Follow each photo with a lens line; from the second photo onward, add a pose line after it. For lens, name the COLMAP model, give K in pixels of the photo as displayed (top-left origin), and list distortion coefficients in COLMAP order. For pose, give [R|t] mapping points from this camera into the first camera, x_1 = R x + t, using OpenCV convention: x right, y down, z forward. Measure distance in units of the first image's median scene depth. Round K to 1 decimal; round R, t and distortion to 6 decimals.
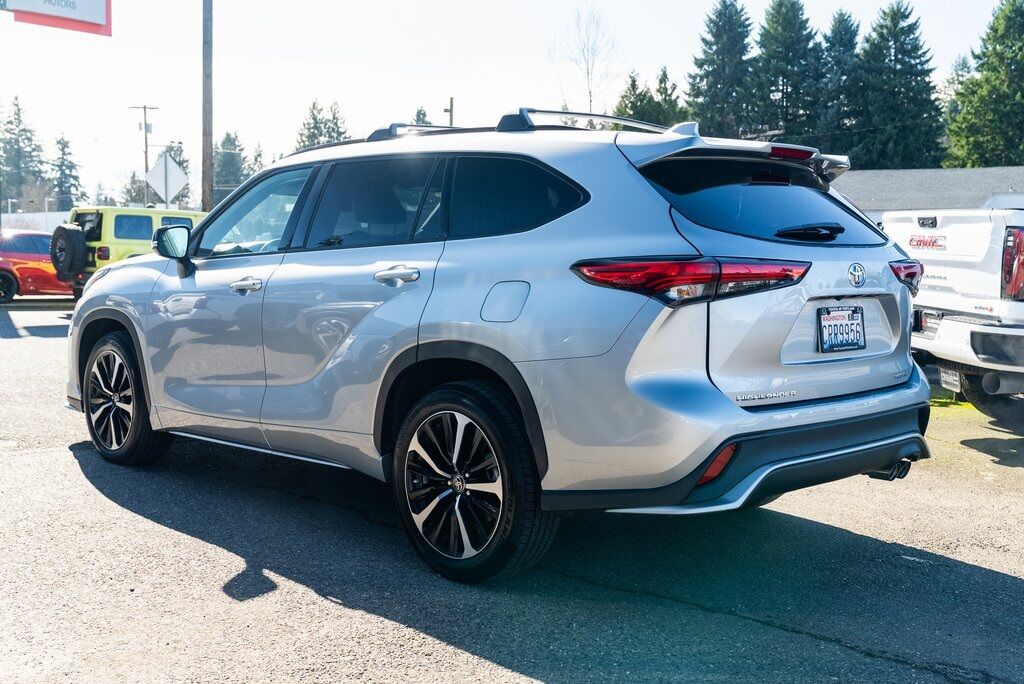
lens RADIAL K [[1076.6, 0, 510.0], [0, 1076.6, 344.3], [0, 0, 1]] dist [-0.016754, 0.000000]
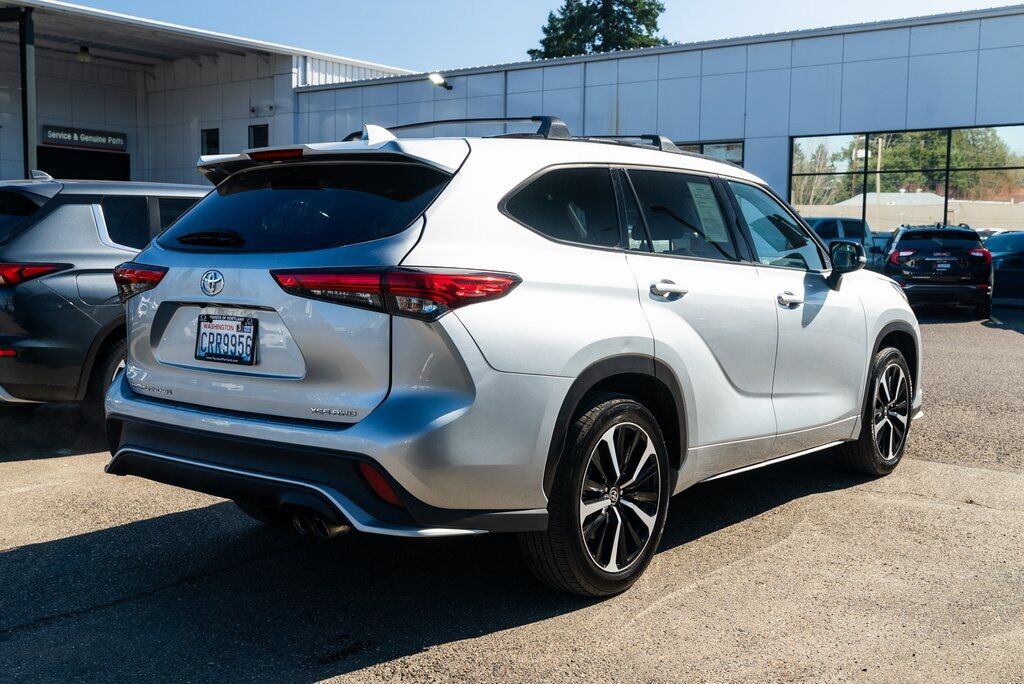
lens RADIAL K [[1076.6, 0, 514.7], [0, 1076.6, 342.1], [0, 0, 1]] dist [-0.016754, 0.000000]
pose [[0.163931, 0.069623, -0.984012, 1.269620], [-0.087706, 0.994585, 0.055760, -0.086030], [0.982565, 0.077163, 0.169150, 1.081685]]
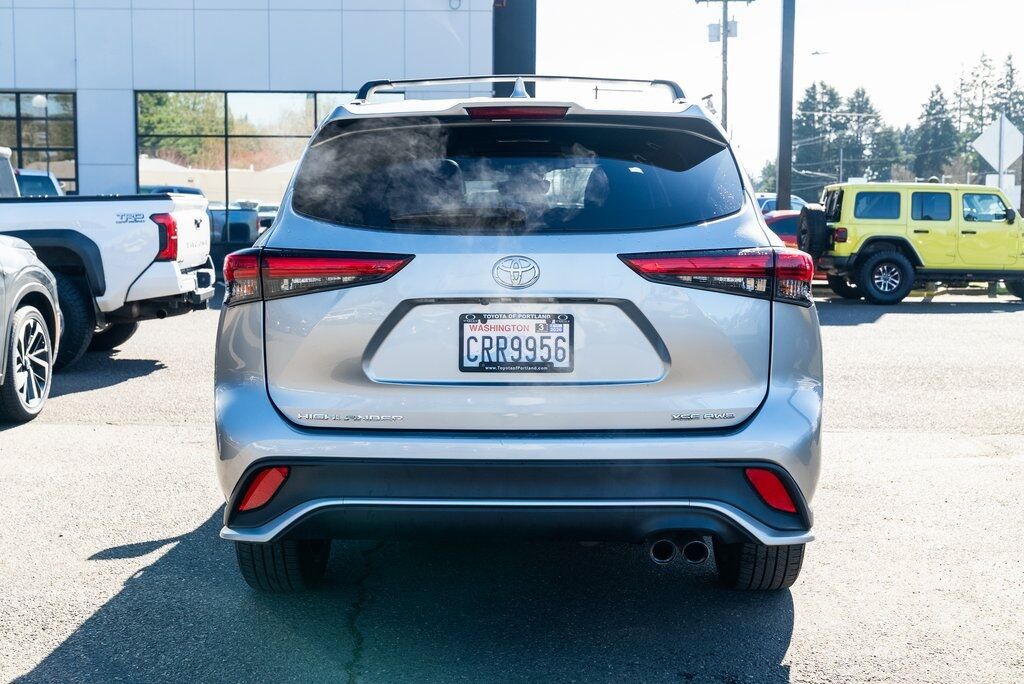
lens RADIAL K [[1225.1, 0, 514.6], [0, 1225.1, 339.2], [0, 0, 1]] dist [0.012350, 0.000000]
pose [[0.717172, 0.049175, -0.695159, 0.894791], [-0.047687, 0.998632, 0.021444, -0.034860], [0.695263, 0.017771, 0.718536, 0.382681]]
